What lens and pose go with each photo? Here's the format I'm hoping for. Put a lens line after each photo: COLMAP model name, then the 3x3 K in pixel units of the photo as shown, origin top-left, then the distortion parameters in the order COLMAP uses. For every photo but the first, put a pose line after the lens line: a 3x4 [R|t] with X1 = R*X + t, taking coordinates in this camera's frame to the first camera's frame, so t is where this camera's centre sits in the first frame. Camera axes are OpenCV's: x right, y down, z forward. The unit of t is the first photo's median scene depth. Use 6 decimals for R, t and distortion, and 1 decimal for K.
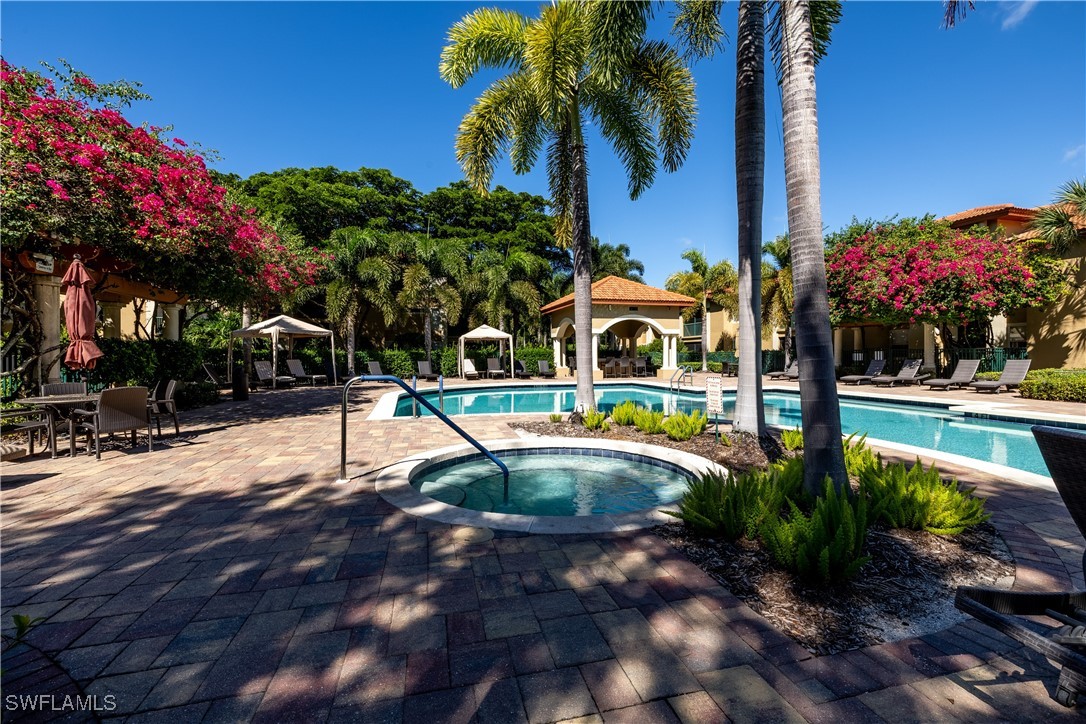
lens RADIAL K [[464.9, 0, 538.8], [0, 464.9, 360.2], [0, 0, 1]] dist [-0.001279, 0.001079]
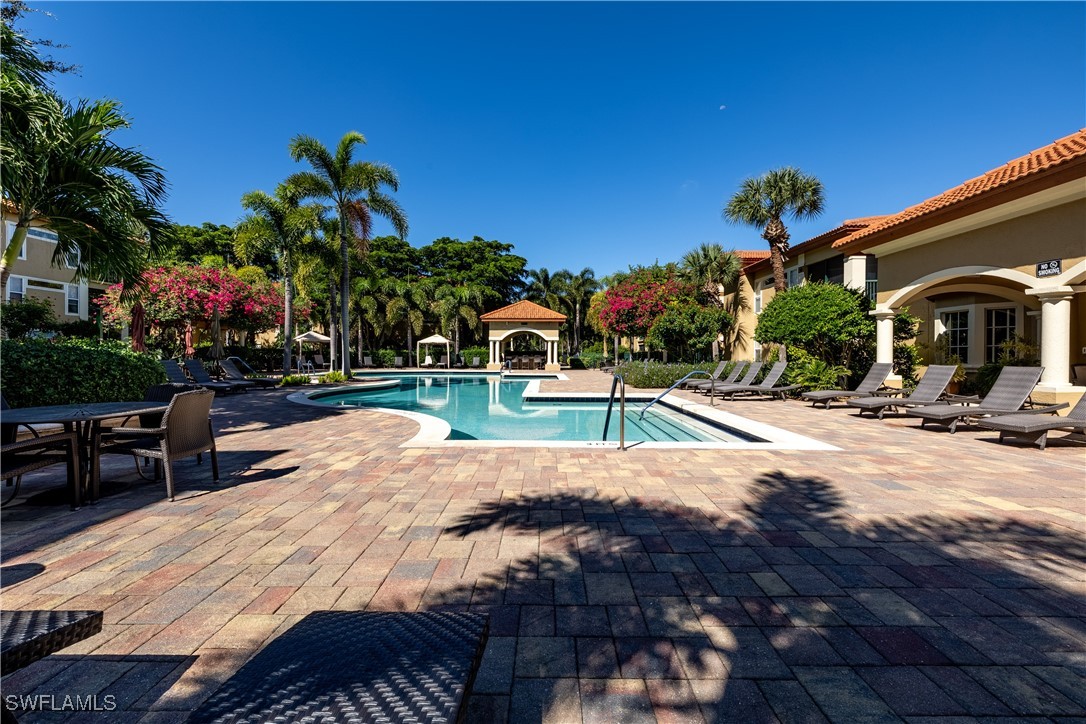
lens RADIAL K [[464.9, 0, 548.1], [0, 464.9, 358.4], [0, 0, 1]] dist [-0.001279, 0.001079]
pose [[0.966428, 0.012692, -0.256622, 0.665870], [-0.012397, 0.999919, 0.002767, -0.003139], [0.256637, 0.000507, 0.966508, -0.441877]]
